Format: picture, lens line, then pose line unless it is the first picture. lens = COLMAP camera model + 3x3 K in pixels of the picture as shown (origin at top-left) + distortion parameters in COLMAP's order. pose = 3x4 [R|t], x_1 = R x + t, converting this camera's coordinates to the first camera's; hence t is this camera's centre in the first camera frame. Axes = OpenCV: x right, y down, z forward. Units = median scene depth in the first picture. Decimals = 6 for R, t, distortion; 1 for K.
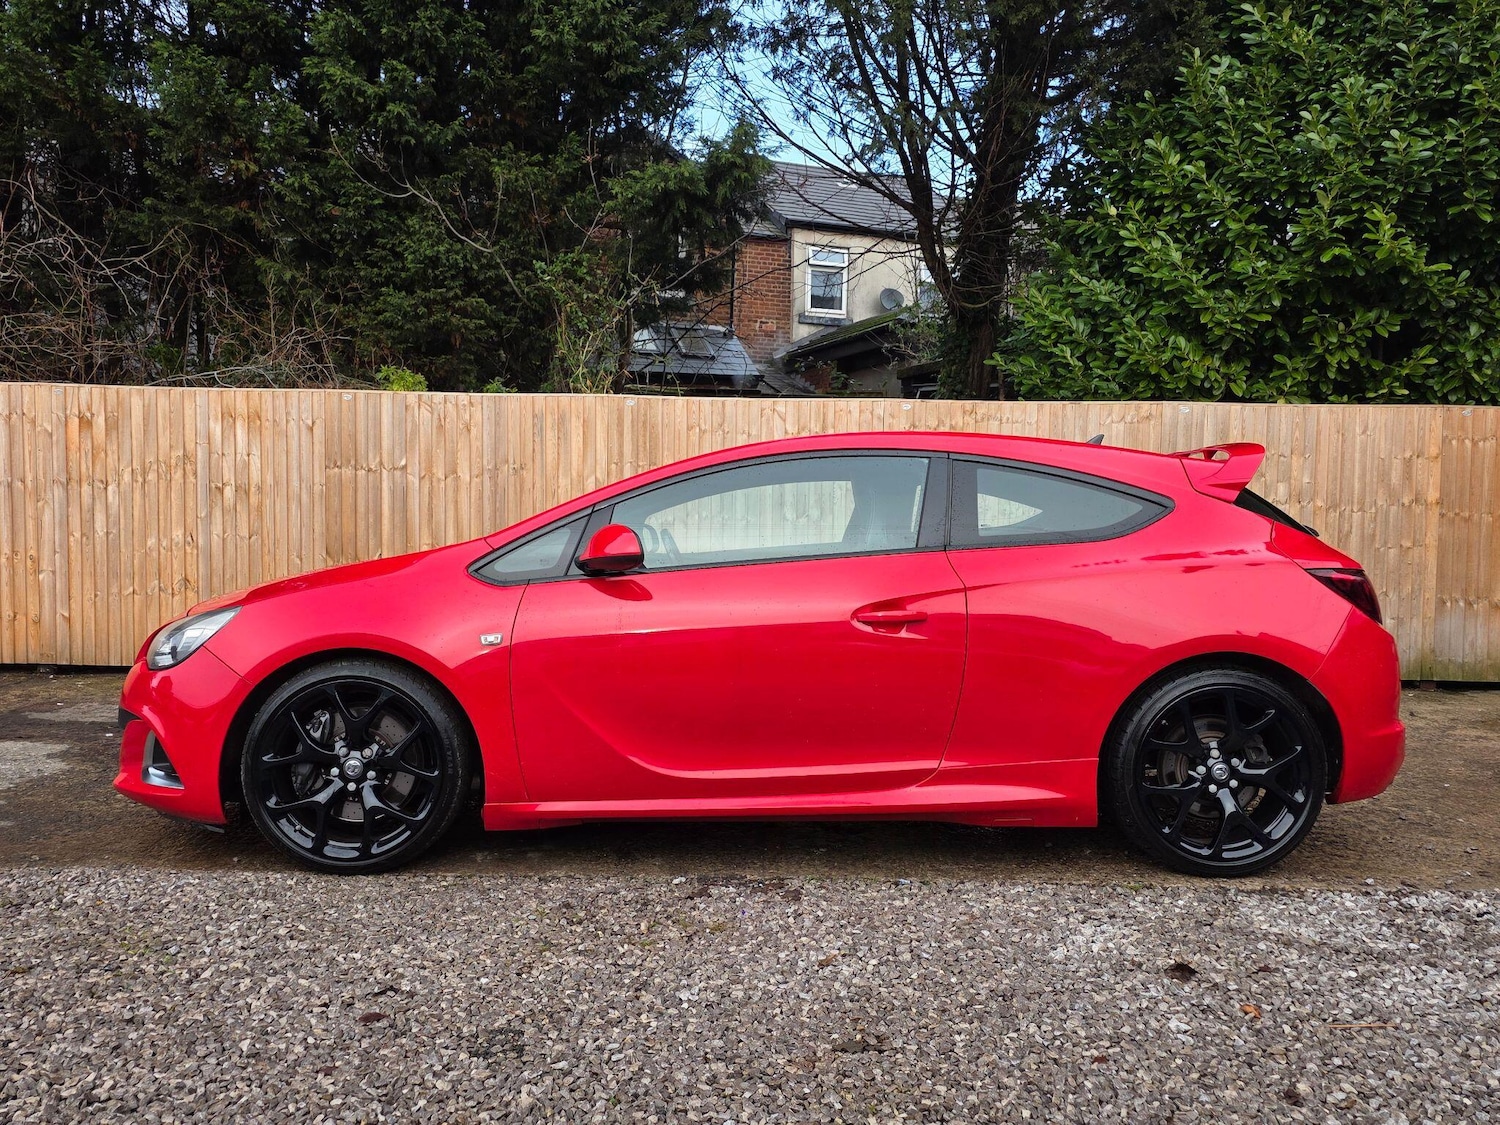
lens RADIAL K [[1245.8, 0, 768.5], [0, 1245.8, 571.8], [0, 0, 1]] dist [0.092085, -0.090973]
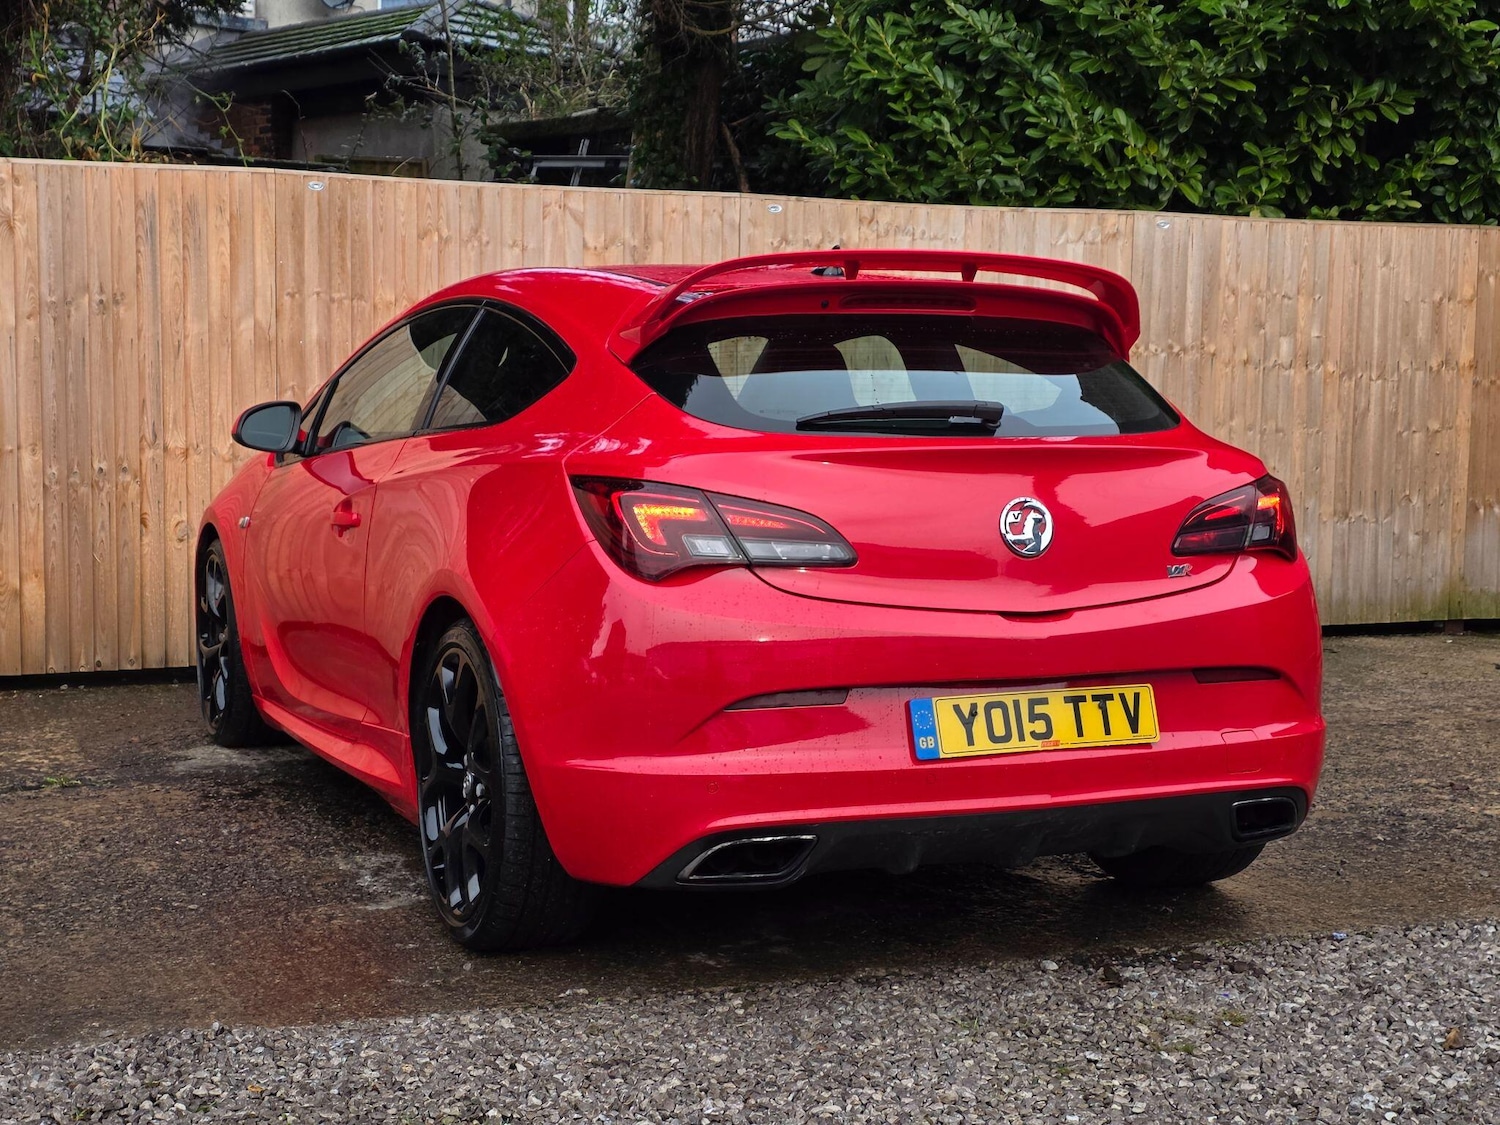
lens RADIAL K [[2195.2, 0, 766.1], [0, 2195.2, 577.8], [0, 0, 1]] dist [0.095825, 0.000000]
pose [[0.929647, -0.034861, 0.366798, -0.288052], [0.017631, 0.998582, 0.050222, -0.006390], [-0.368029, -0.040222, 0.928944, 0.000415]]
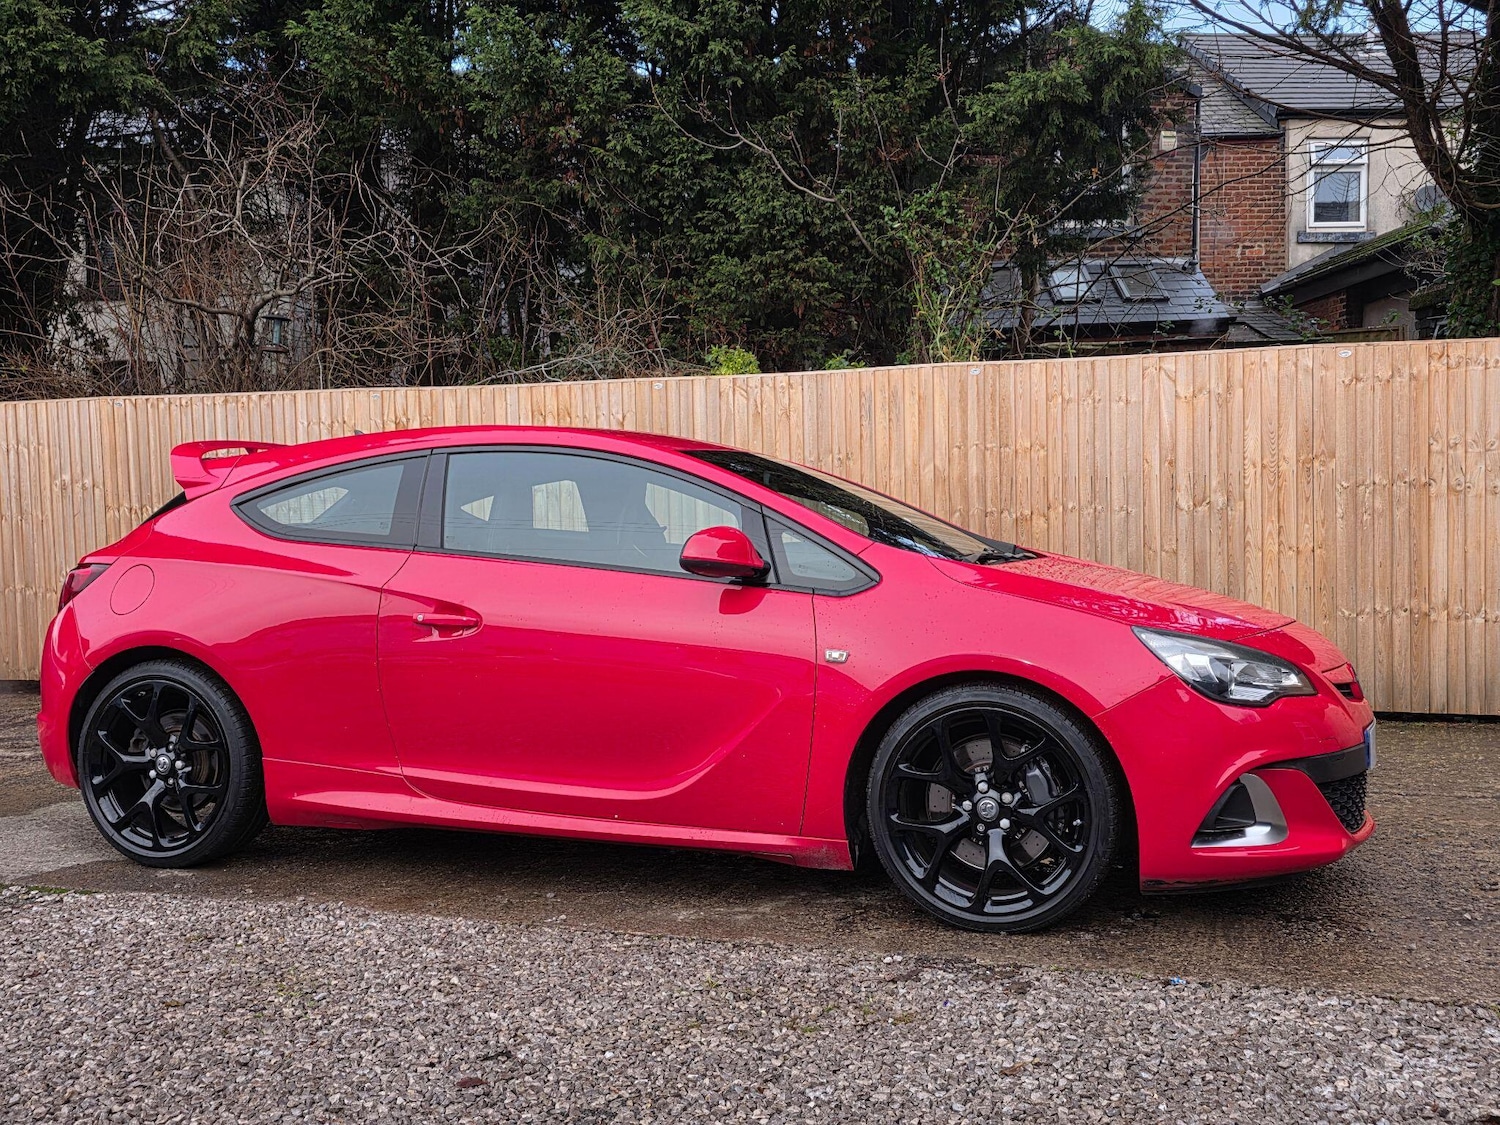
lens RADIAL K [[1564.6, 0, 773.2], [0, 1564.6, 552.9], [0, 0, 1]] dist [0.069153, 0.000000]
pose [[0.945882, -0.020512, -0.323861, 0.090053], [0.015421, 0.999714, -0.018278, -0.001130], [0.324144, 0.012294, 0.945928, -0.002054]]
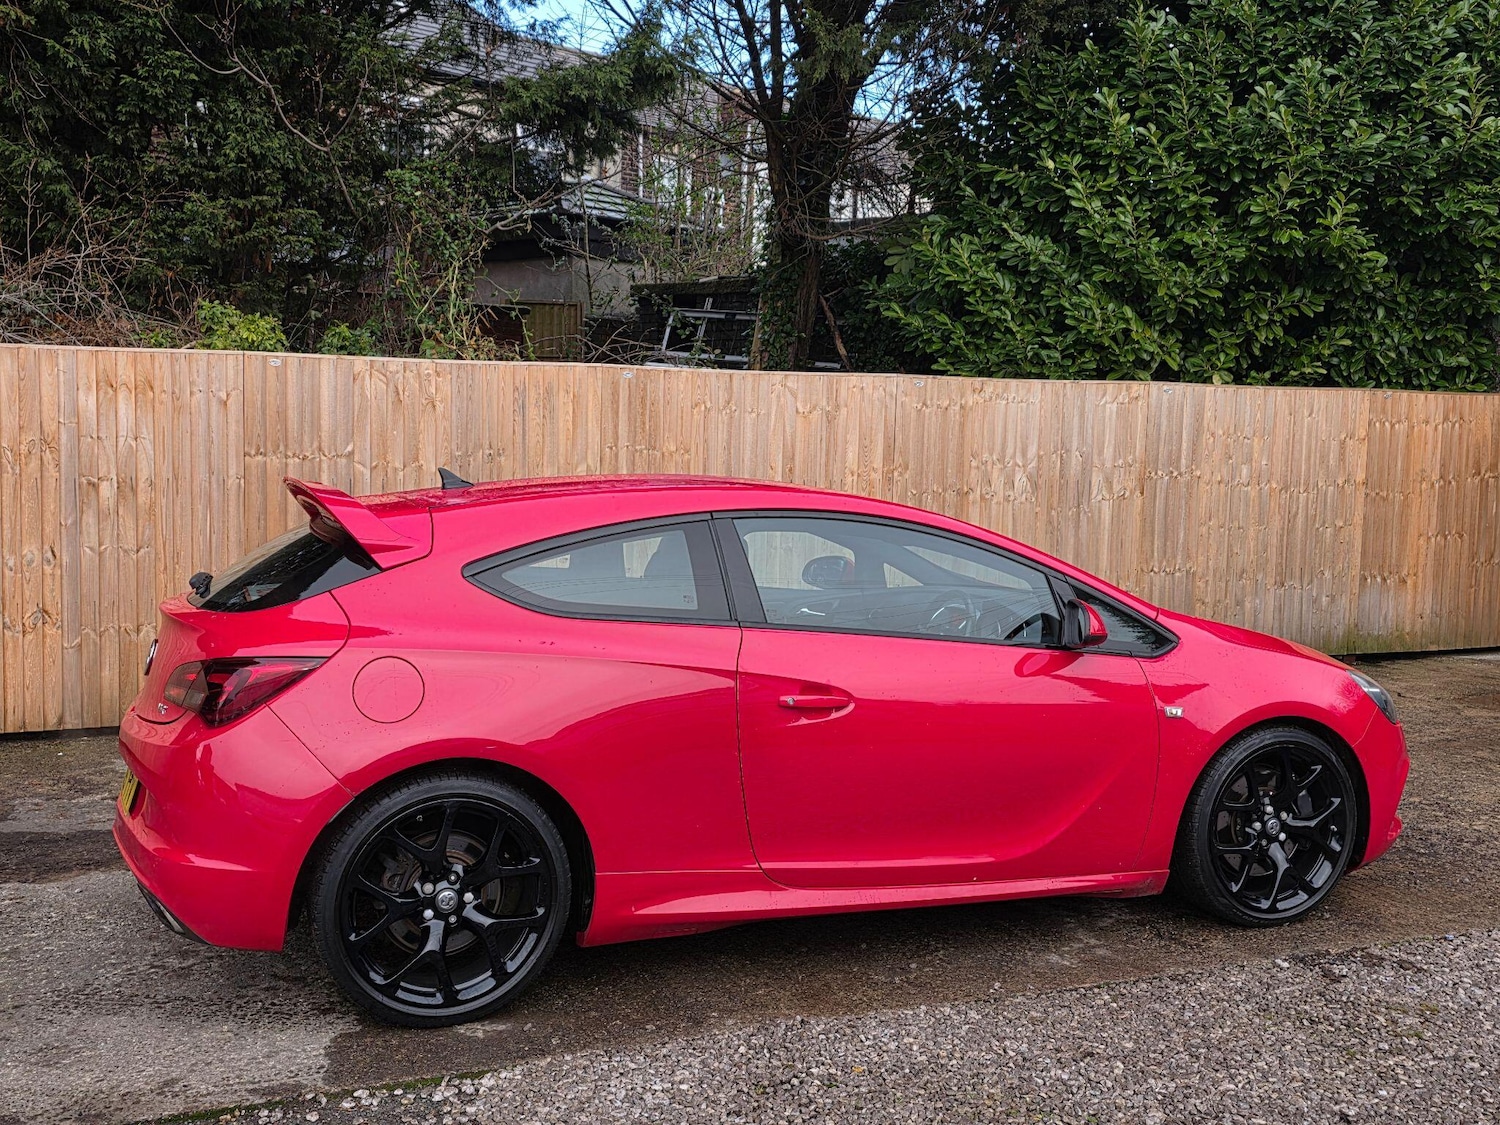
lens RADIAL K [[1564.6, 0, 756.5], [0, 1564.6, 543.2], [0, 0, 1]] dist [0.069153, 0.000000]
pose [[0.918557, -0.026650, 0.394388, -0.437345], [0.009658, 0.998940, 0.045006, -0.068447], [-0.395170, -0.037531, 0.917841, 0.010507]]
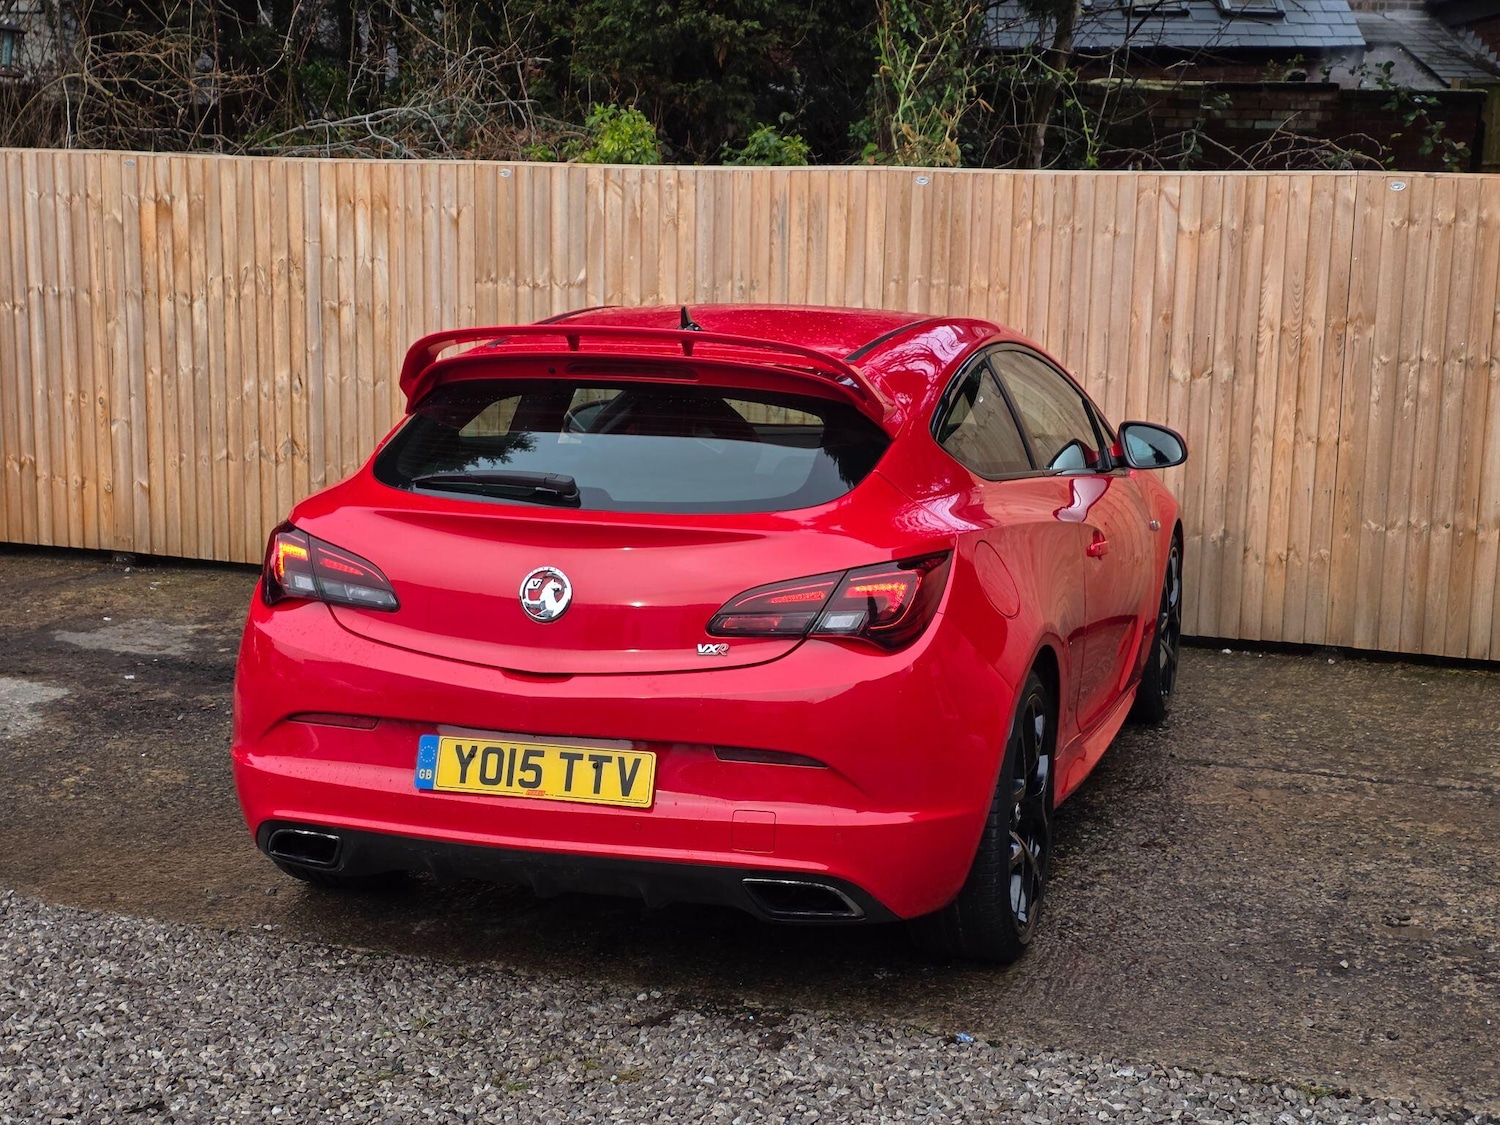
lens RADIAL K [[2195.2, 0, 783.1], [0, 2195.2, 588.0], [0, 0, 1]] dist [0.095825, 0.000000]
pose [[0.946775, 0.061180, -0.316028, 0.173791], [-0.026886, 0.993371, 0.111760, -0.055416], [0.320771, -0.097315, 0.942144, -0.052257]]
